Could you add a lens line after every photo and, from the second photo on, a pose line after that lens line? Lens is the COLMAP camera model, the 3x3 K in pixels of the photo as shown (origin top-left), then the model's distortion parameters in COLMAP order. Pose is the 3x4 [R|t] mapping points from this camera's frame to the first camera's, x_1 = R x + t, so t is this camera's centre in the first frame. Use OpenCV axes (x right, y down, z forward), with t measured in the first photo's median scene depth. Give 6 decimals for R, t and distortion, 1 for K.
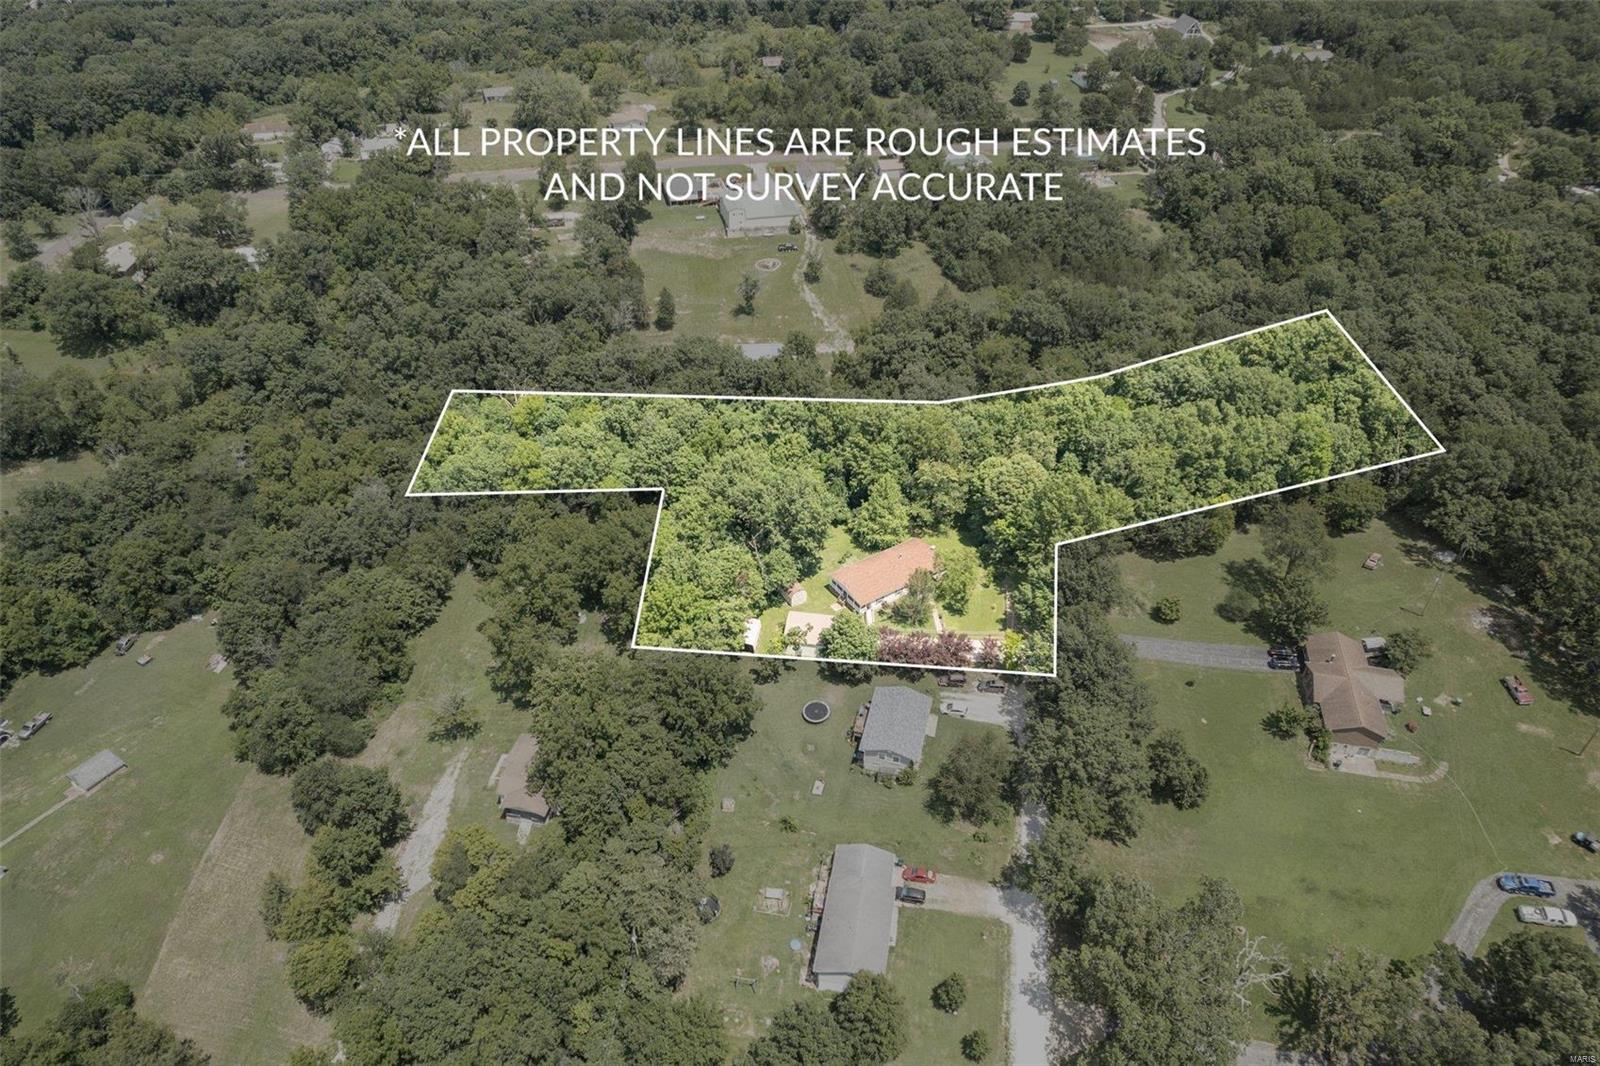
lens RADIAL K [[1008.5, 0, 800.0], [0, 1008.5, 533.0], [0, 0, 1]] dist [-0.096014, 0.068427]
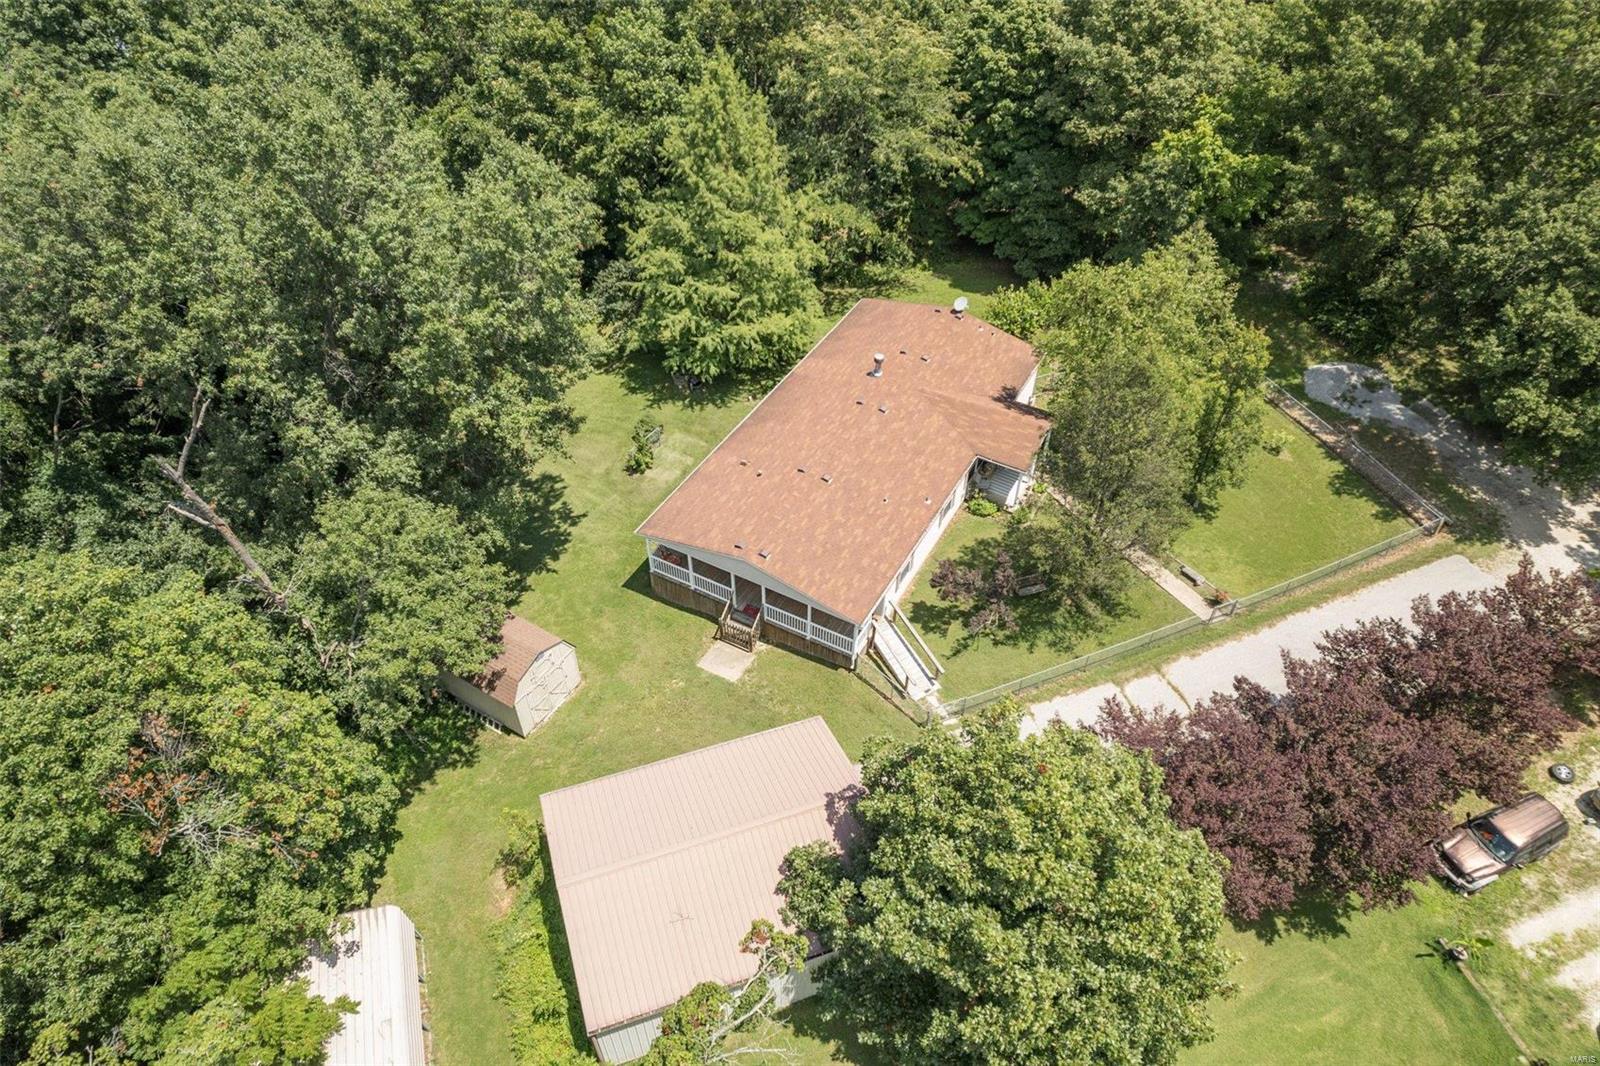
lens RADIAL K [[1008.5, 0, 800.0], [0, 1008.5, 533.0], [0, 0, 1]] dist [-0.096014, 0.068427]
pose [[0.881763, -0.330328, 0.336717, -0.013523], [0.294522, 0.943156, 0.153993, 0.018762], [-0.368445, -0.036615, 0.928928, 0.790842]]
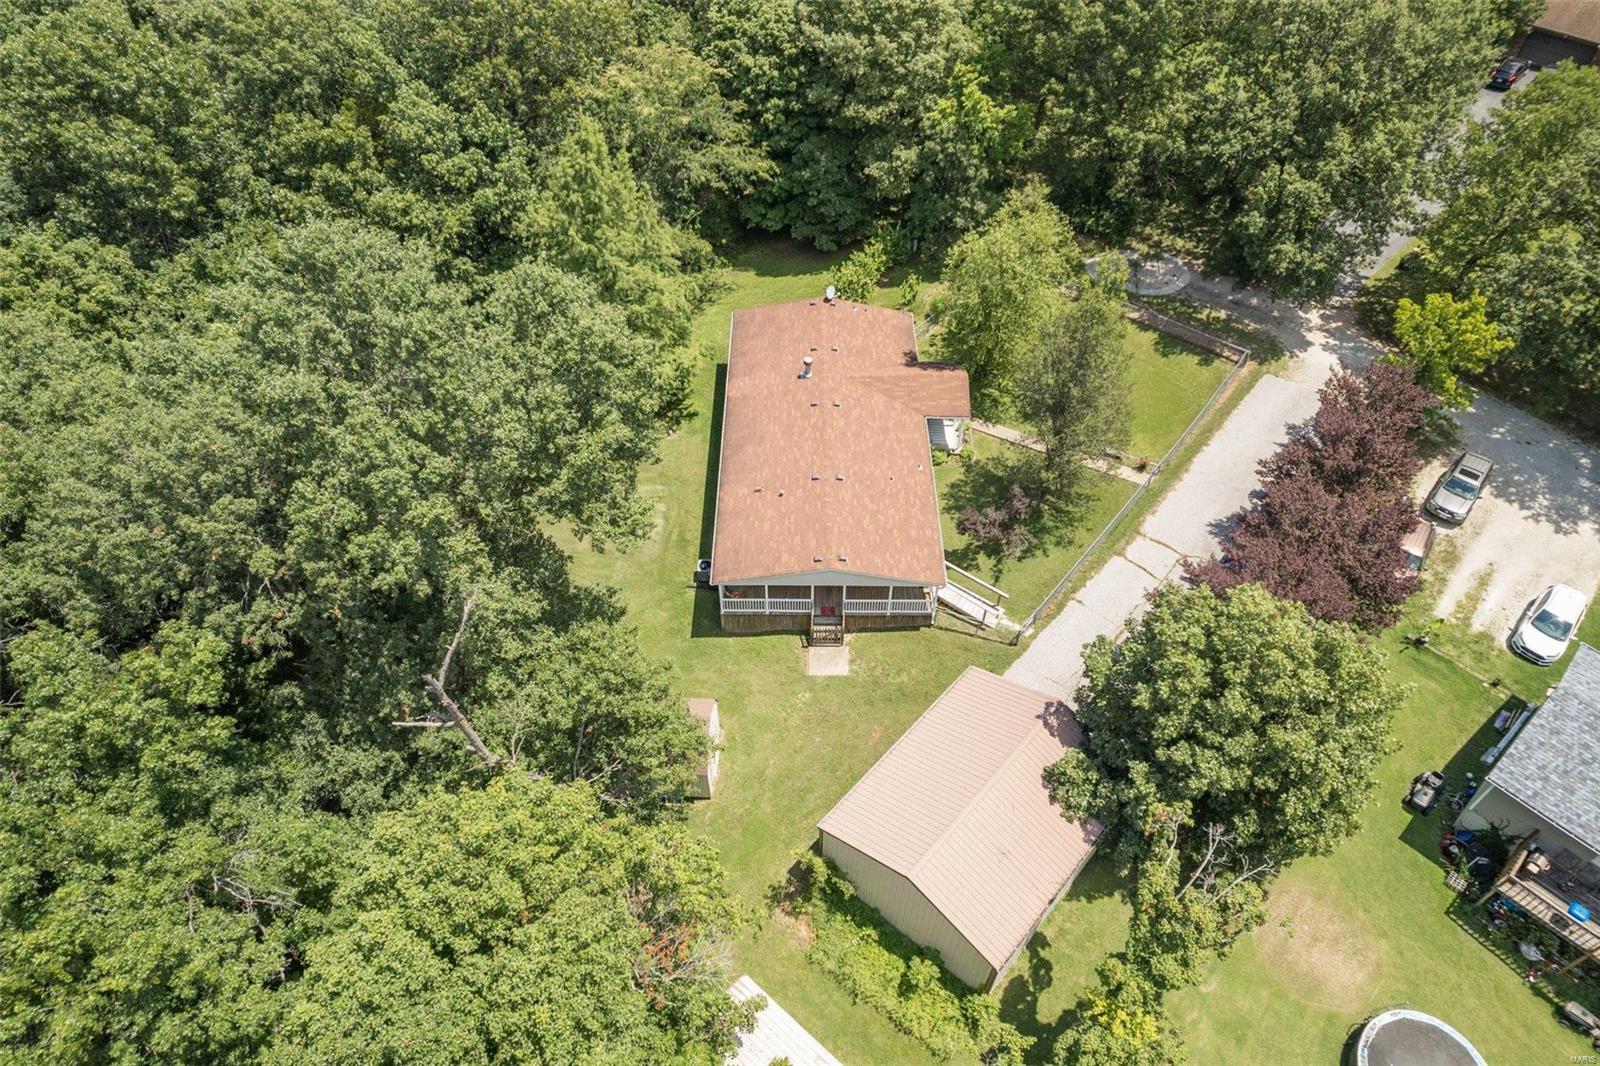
lens RADIAL K [[1008.5, 0, 800.0], [0, 1008.5, 533.0], [0, 0, 1]] dist [-0.096014, 0.068427]
pose [[0.549489, -0.609994, 0.570937, -0.085952], [0.521005, 0.784379, 0.336605, -0.035060], [-0.653158, 0.112500, 0.748818, 0.816542]]
